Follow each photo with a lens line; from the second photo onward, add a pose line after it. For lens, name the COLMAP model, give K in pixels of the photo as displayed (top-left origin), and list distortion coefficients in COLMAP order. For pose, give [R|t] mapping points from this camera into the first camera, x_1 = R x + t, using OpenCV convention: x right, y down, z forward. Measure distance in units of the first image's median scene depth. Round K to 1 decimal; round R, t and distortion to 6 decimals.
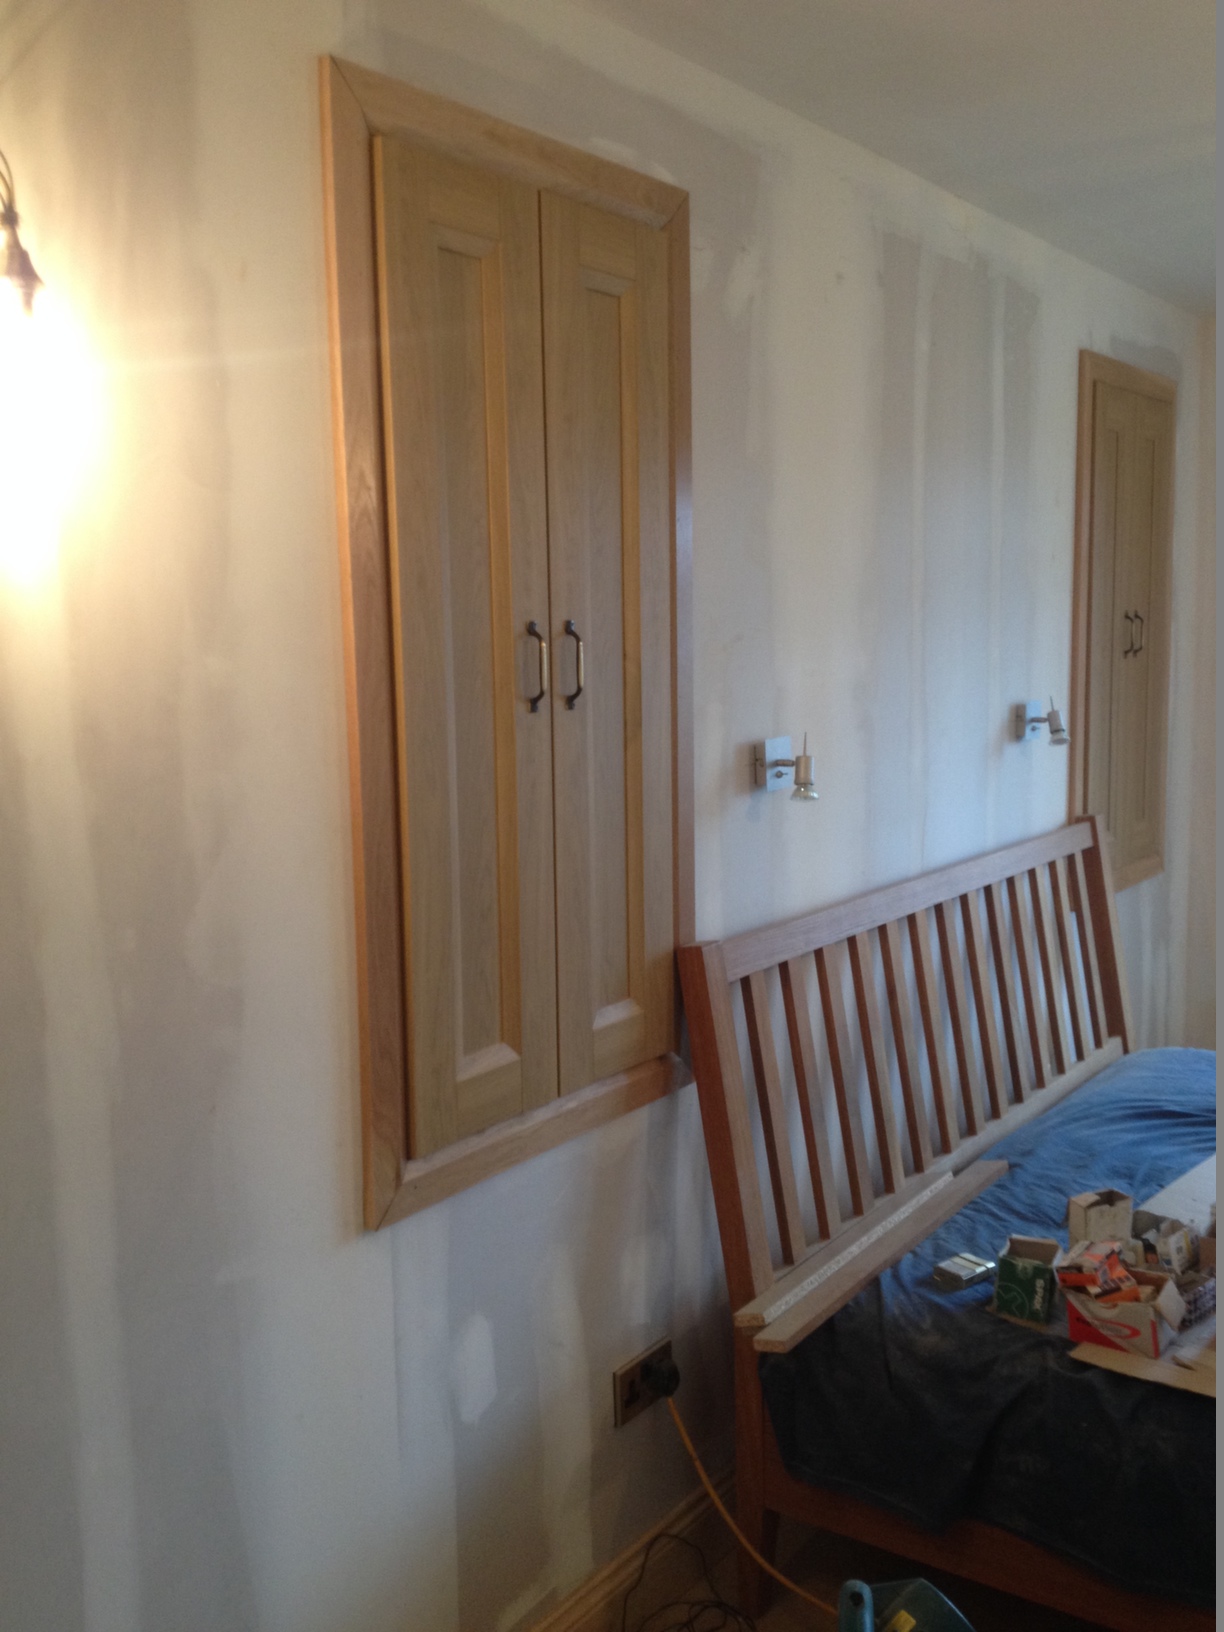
lens RADIAL K [[1567.2, 0, 612.0], [0, 1567.2, 816.0], [0, 0, 1]] dist [0.181487, -0.353041]
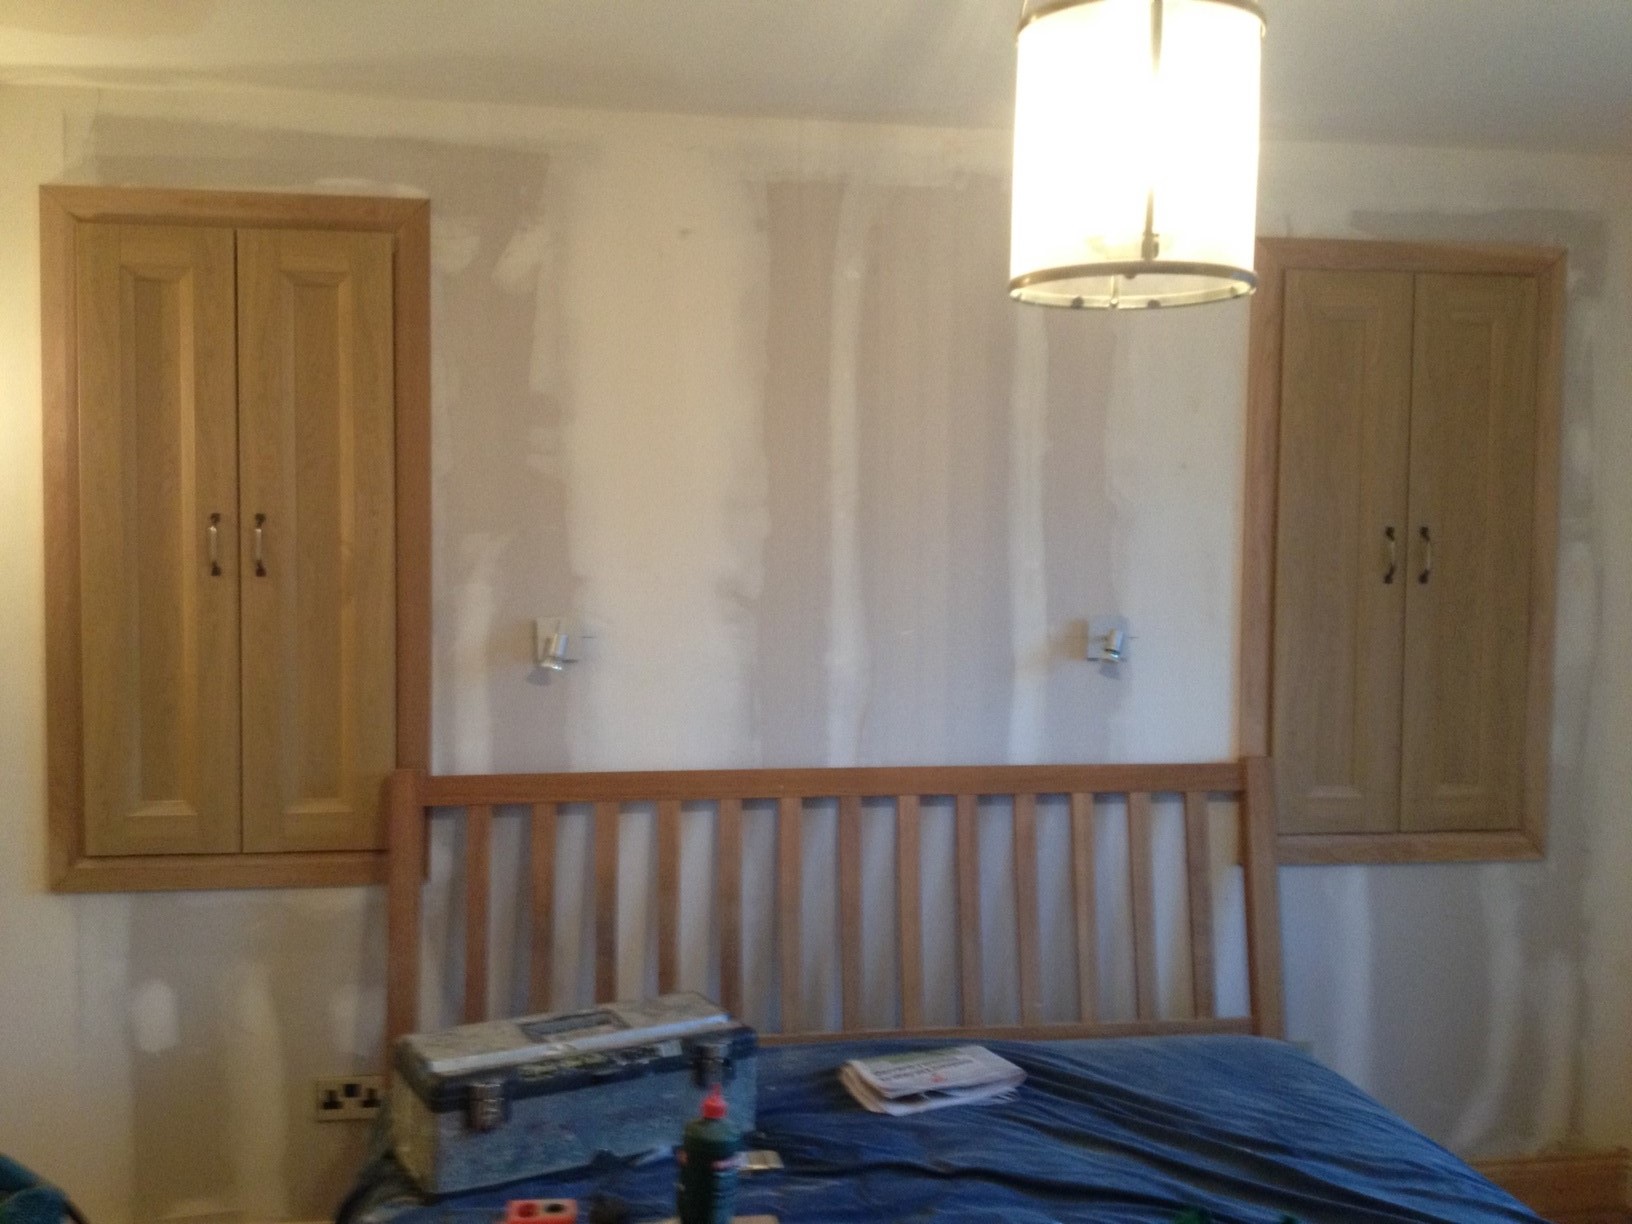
lens RADIAL K [[1567.2, 0, 815.9], [0, 1567.2, 597.3], [0, 0, 1]] dist [0.181487, -0.353041]
pose [[0.677935, 0.059189, -0.732735, 1.353312], [-0.110806, 0.993593, -0.022259, -0.071807], [0.726723, 0.096281, 0.680150, 0.387204]]
